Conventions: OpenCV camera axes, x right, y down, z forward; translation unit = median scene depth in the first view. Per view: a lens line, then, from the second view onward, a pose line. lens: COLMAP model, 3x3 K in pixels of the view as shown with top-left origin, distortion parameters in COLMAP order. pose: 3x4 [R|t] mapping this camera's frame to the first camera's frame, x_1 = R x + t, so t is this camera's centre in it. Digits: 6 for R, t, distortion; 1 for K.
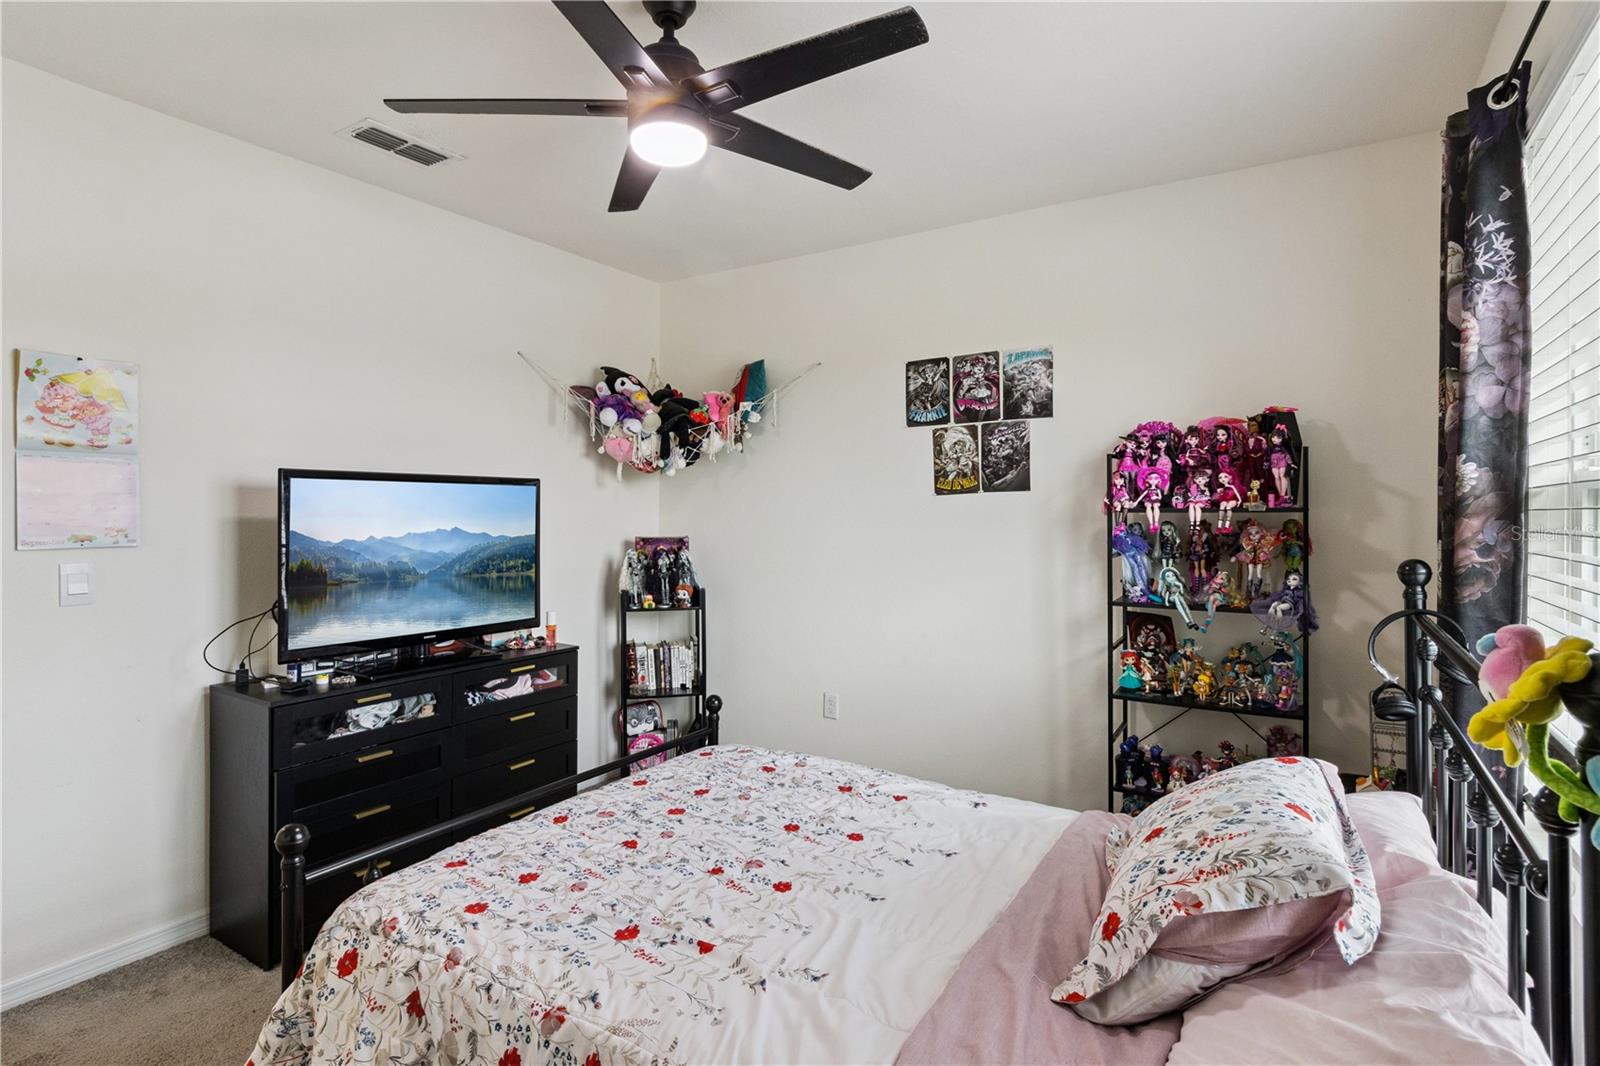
lens RADIAL K [[800.5, 0, 756.5], [0, 800.5, 511.9], [0, 0, 1]] dist [0.002889, -0.001748]
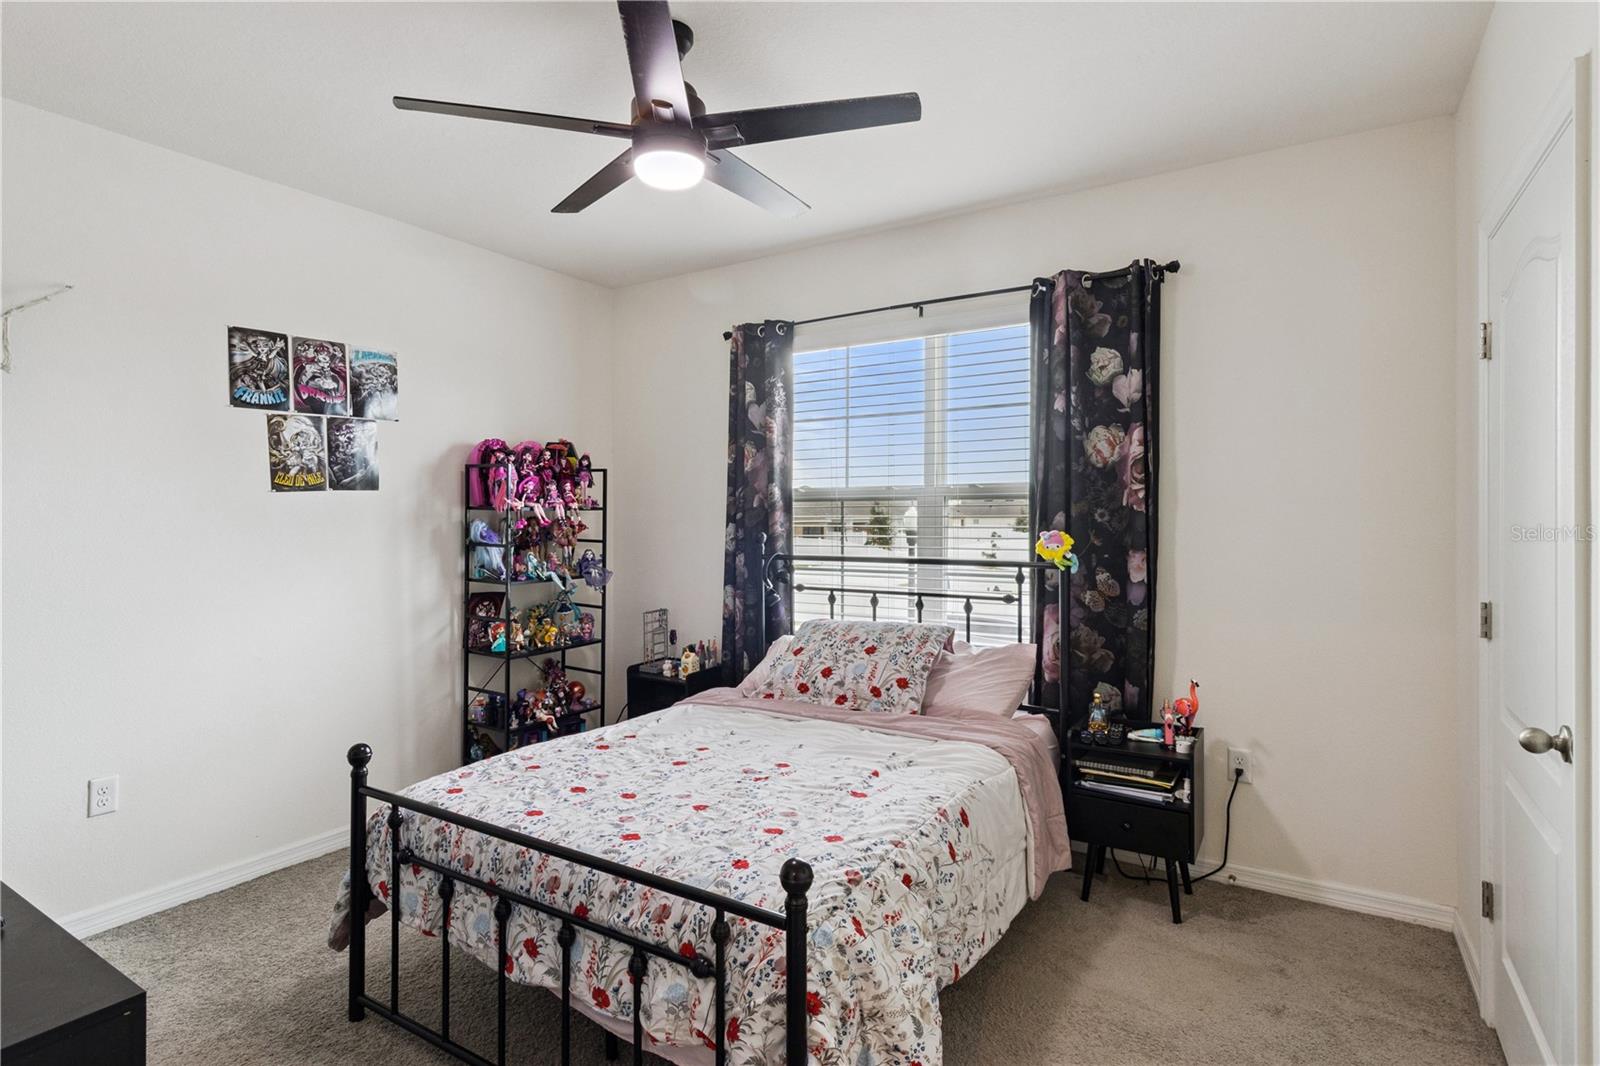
lens RADIAL K [[800.5, 0, 798.9], [0, 800.5, 518.1], [0, 0, 1]] dist [0.002889, -0.001748]
pose [[0.001467, -0.008677, 0.999961, -0.657951], [0.006693, 0.999940, 0.008667, 0.003901], [-0.999977, 0.006680, 0.001525, 0.449796]]
